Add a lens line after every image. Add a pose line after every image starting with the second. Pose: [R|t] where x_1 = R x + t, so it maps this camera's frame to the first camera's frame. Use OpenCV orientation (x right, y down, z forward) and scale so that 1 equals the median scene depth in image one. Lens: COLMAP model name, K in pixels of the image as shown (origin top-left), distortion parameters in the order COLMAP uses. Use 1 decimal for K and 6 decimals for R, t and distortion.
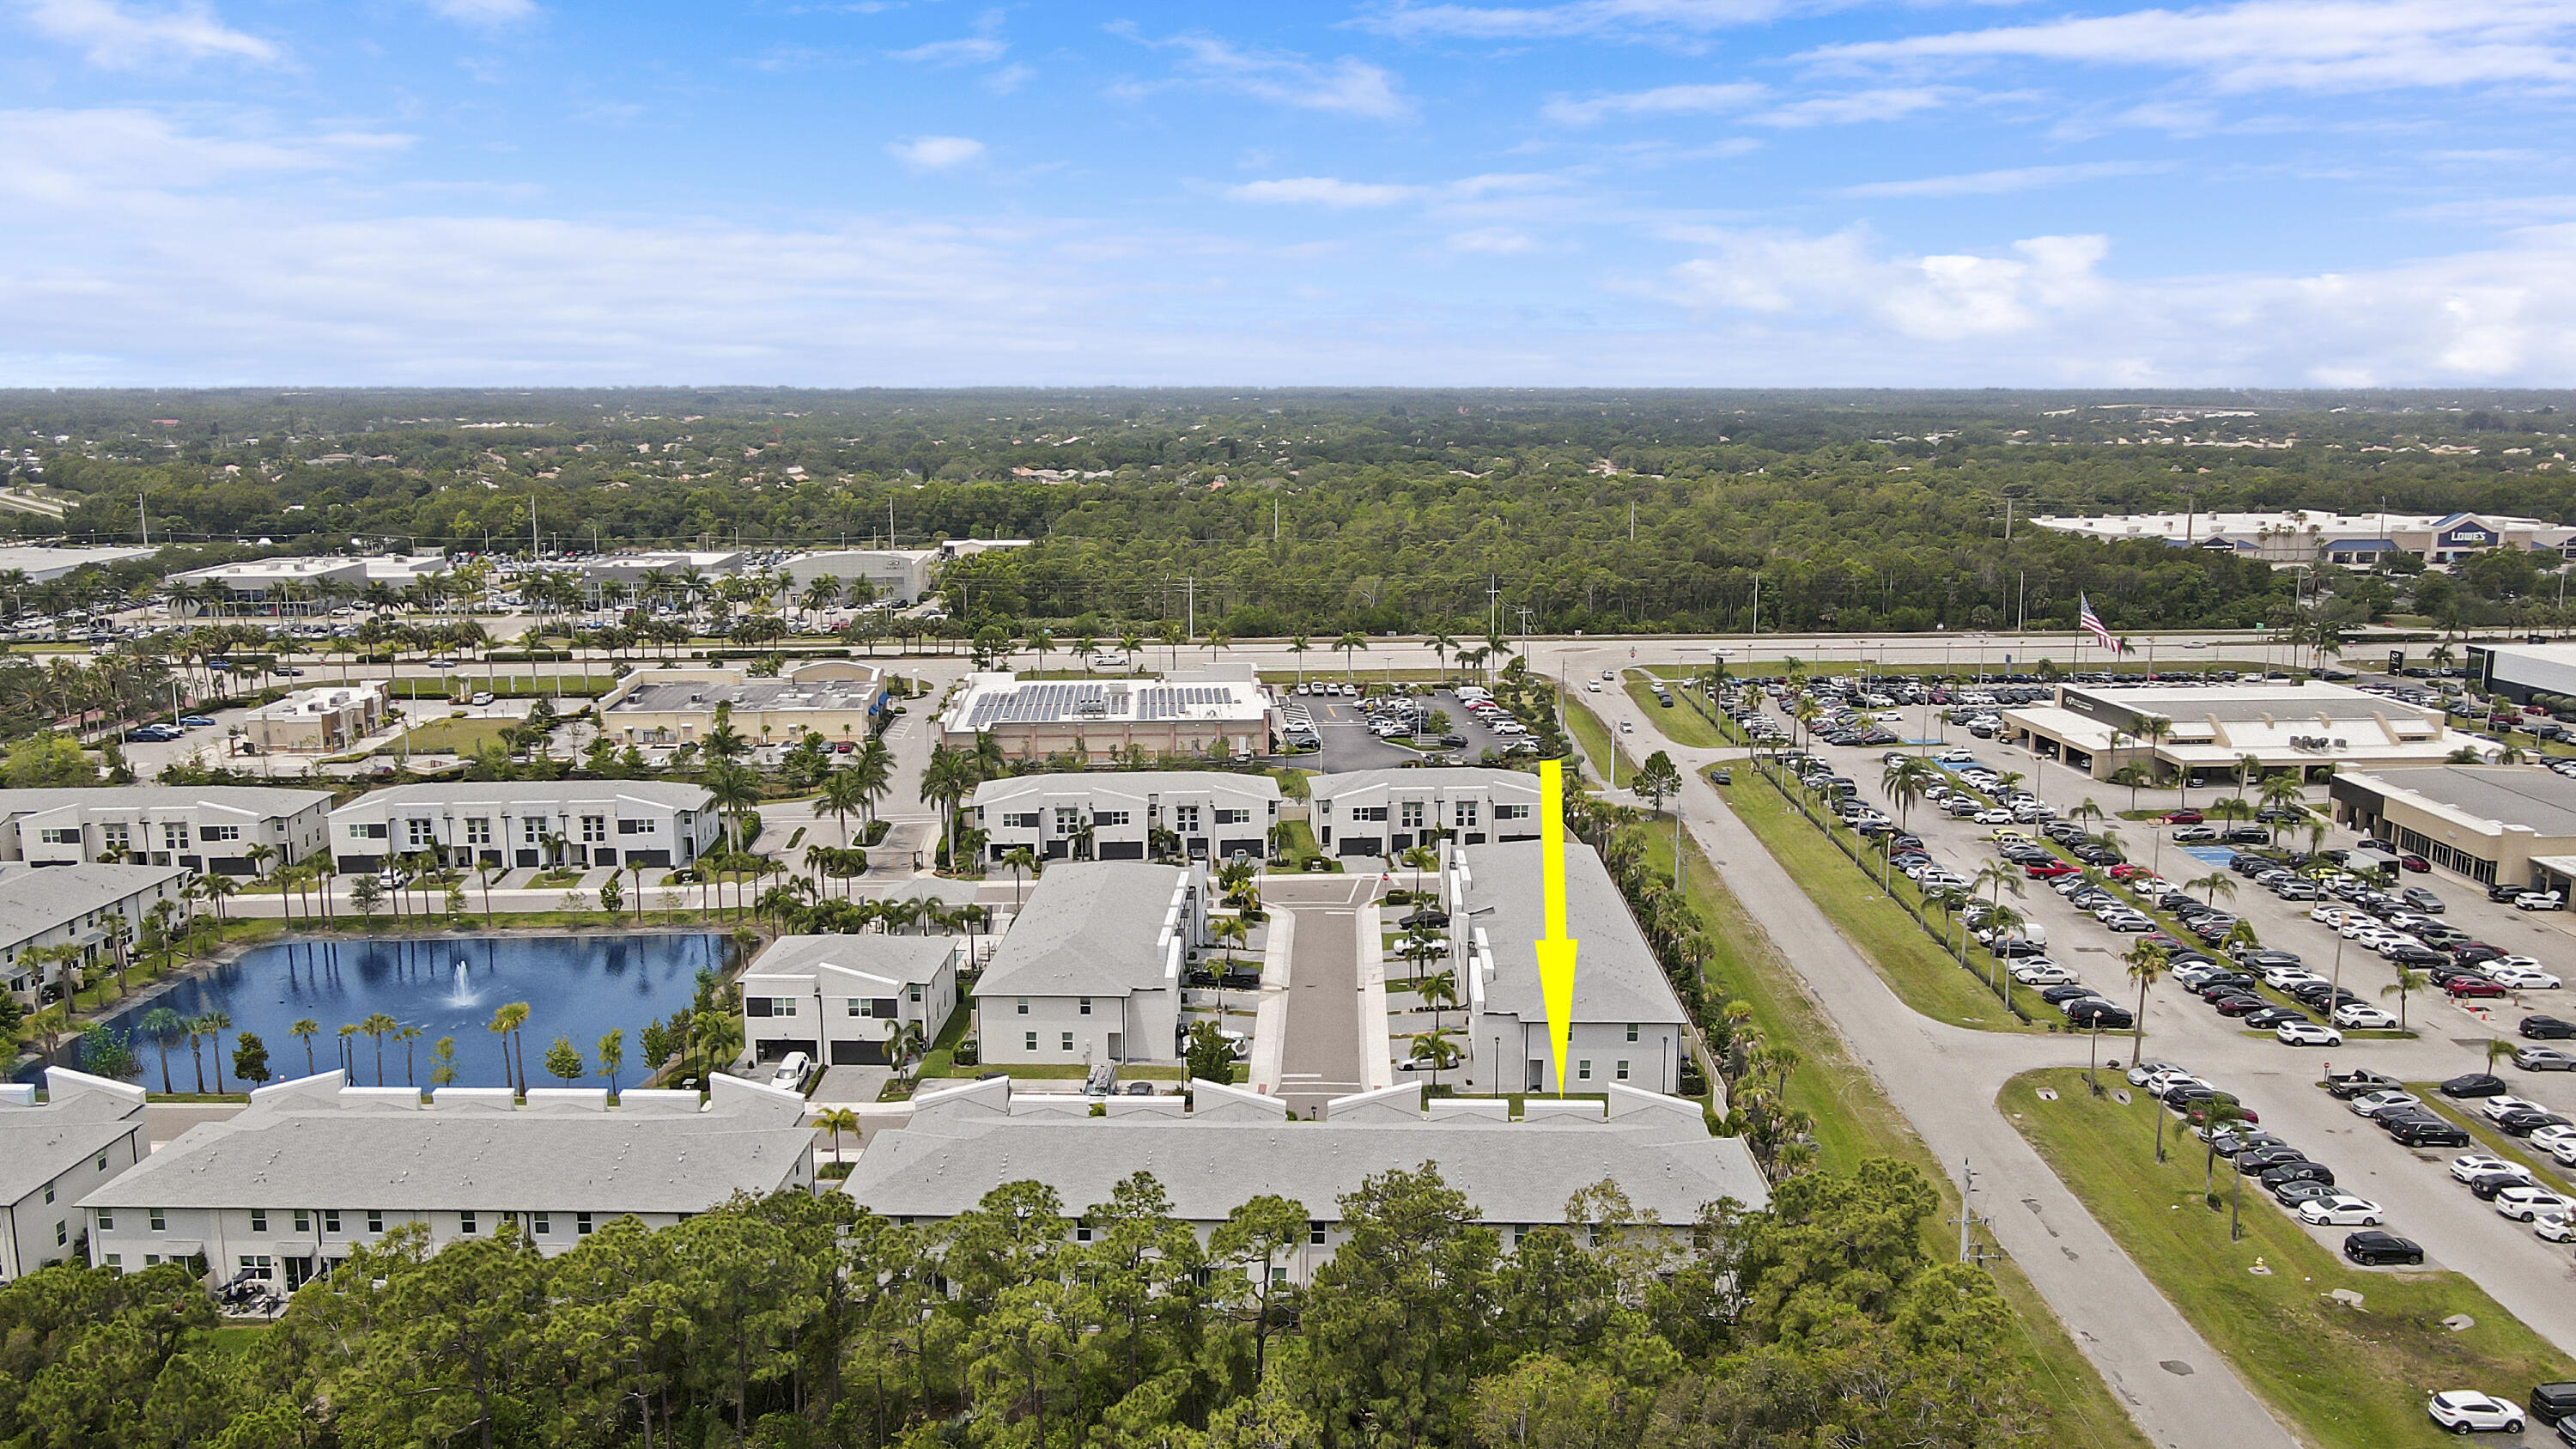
lens RADIAL K [[1867.2, 0, 1288.0], [0, 1867.2, 724.5], [0, 0, 1]] dist [0.013964, -0.000252]
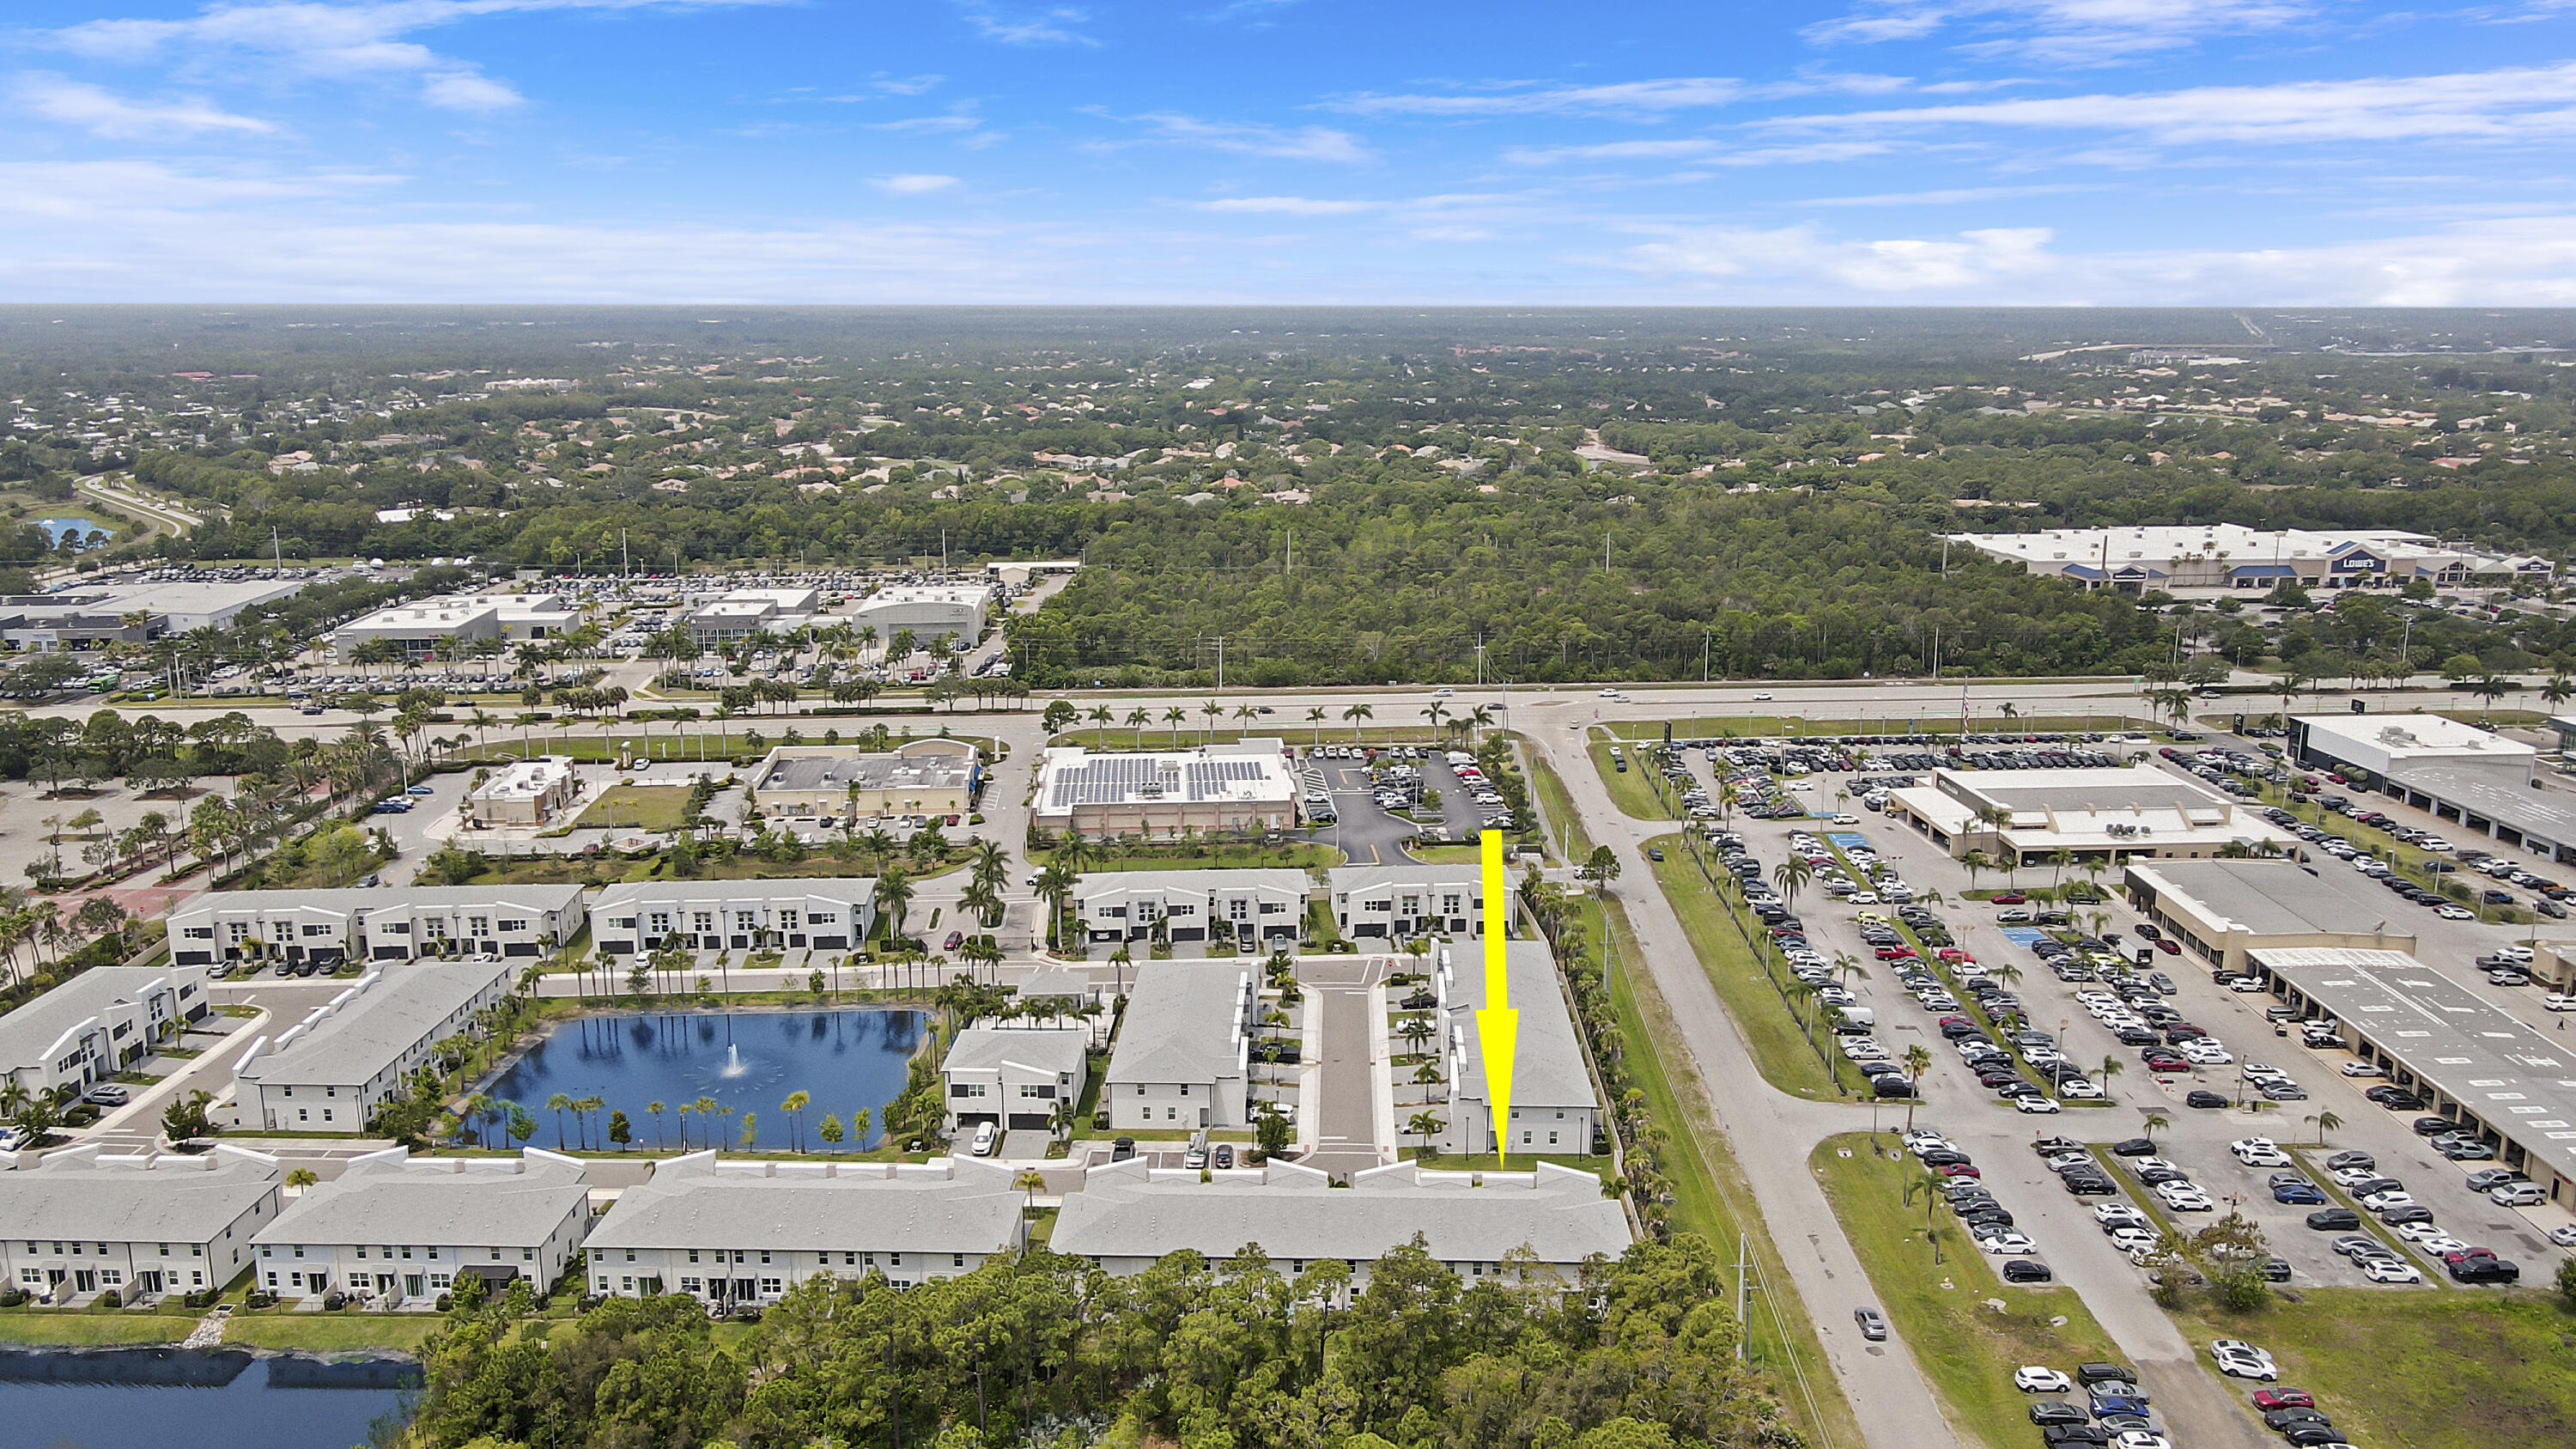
lens RADIAL K [[1842.7, 0, 1288.0], [0, 1842.7, 724.5], [0, 0, 1]] dist [0.007423, 0.004686]
pose [[0.999997, 0.002282, 0.000864, -0.021924], [-0.002312, 0.999317, 0.036874, -0.135568], [-0.000779, -0.036876, 0.999320, -0.305689]]
